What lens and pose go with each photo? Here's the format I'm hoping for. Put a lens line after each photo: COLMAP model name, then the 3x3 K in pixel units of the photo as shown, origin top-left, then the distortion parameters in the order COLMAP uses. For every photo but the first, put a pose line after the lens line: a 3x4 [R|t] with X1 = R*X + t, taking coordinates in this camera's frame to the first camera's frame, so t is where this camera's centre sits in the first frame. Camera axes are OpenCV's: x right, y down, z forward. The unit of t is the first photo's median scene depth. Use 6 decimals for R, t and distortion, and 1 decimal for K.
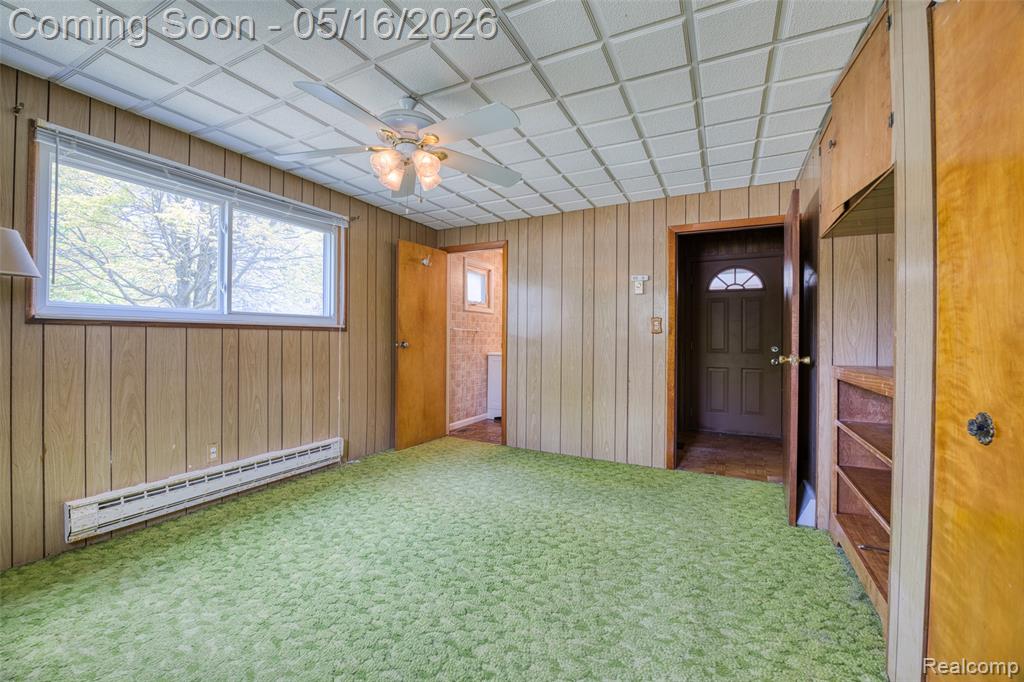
lens RADIAL K [[433.4, 0, 516.3], [0, 433.4, 337.9], [0, 0, 1]] dist [-0.001672, -0.000183]
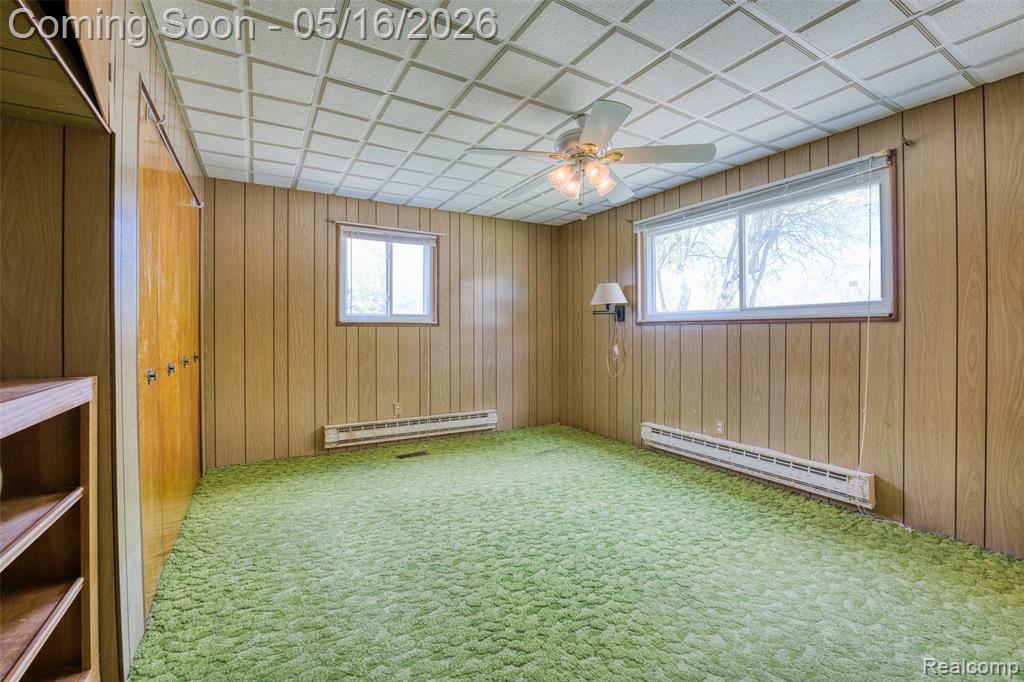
lens RADIAL K [[433.4, 0, 516.3], [0, 433.4, 337.9], [0, 0, 1]] dist [-0.001672, -0.000183]
pose [[-0.532521, 0.008382, -0.846375, 0.581051], [0.000755, 0.999955, 0.009429, 0.003127], [0.846417, 0.004382, -0.532503, 1.074672]]
